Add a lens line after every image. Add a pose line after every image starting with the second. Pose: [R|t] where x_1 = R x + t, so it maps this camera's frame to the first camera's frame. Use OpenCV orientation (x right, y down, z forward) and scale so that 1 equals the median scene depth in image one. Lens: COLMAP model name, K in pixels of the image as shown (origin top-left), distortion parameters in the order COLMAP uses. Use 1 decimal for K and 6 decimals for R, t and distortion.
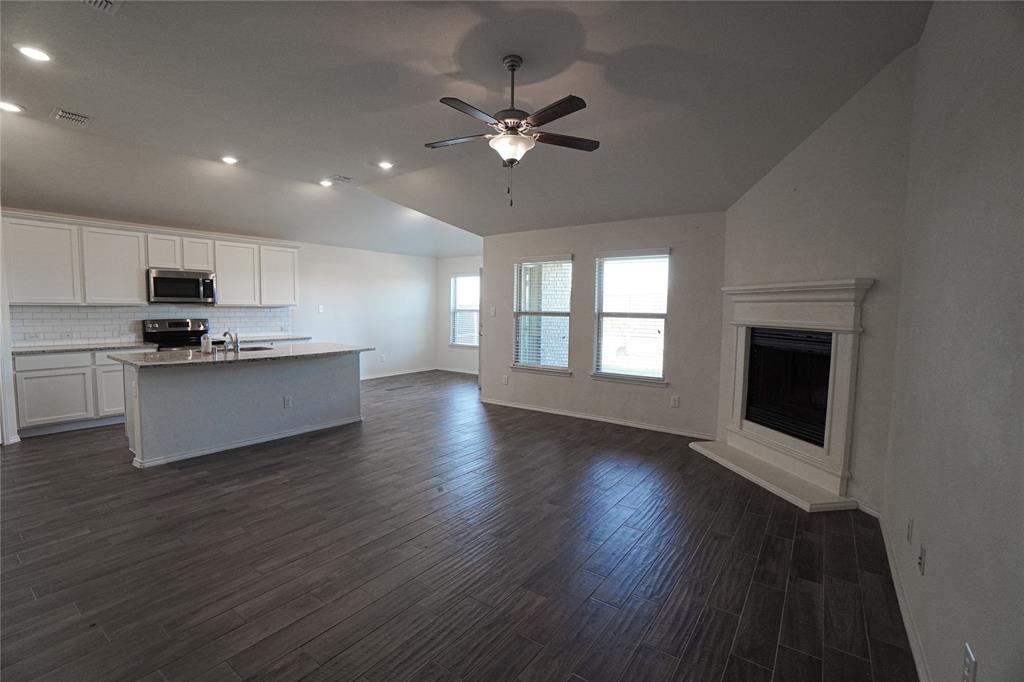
lens RADIAL K [[446.8, 0, 499.1], [0, 446.8, 341.1], [0, 0, 1]] dist [-0.017894, 0.000278]
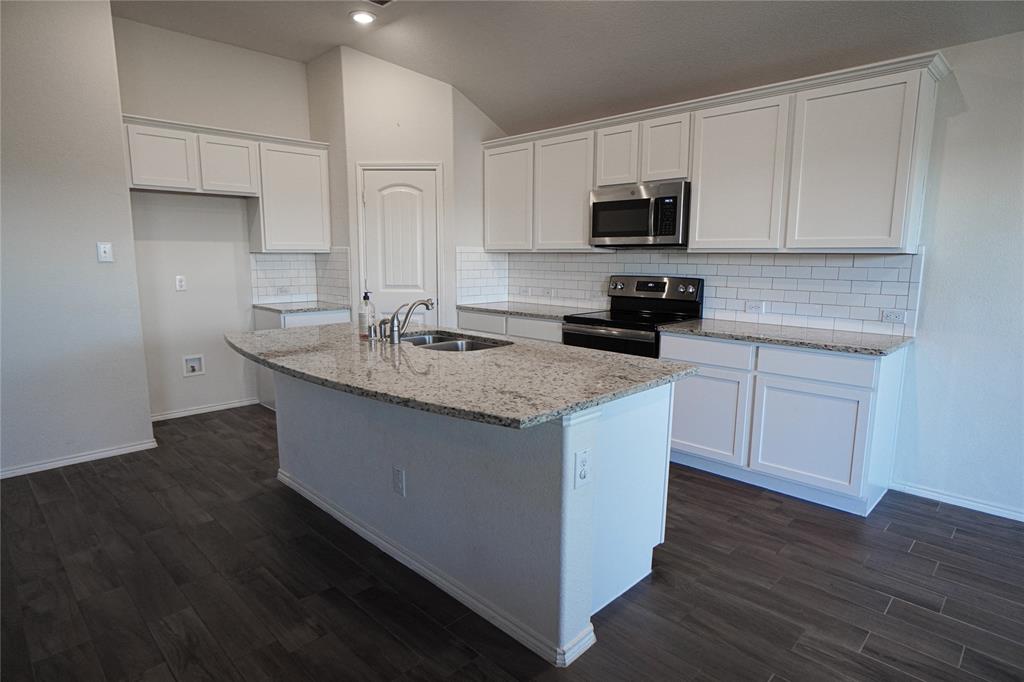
lens RADIAL K [[567.6, 0, 512.0], [0, 567.6, 341.0], [0, 0, 1]] dist [-0.003436, -0.000523]
pose [[-0.140729, 0.139121, -0.980225, 0.011915], [-0.077629, 0.985479, 0.151012, -0.069349], [0.987000, 0.097345, -0.127885, 1.003621]]
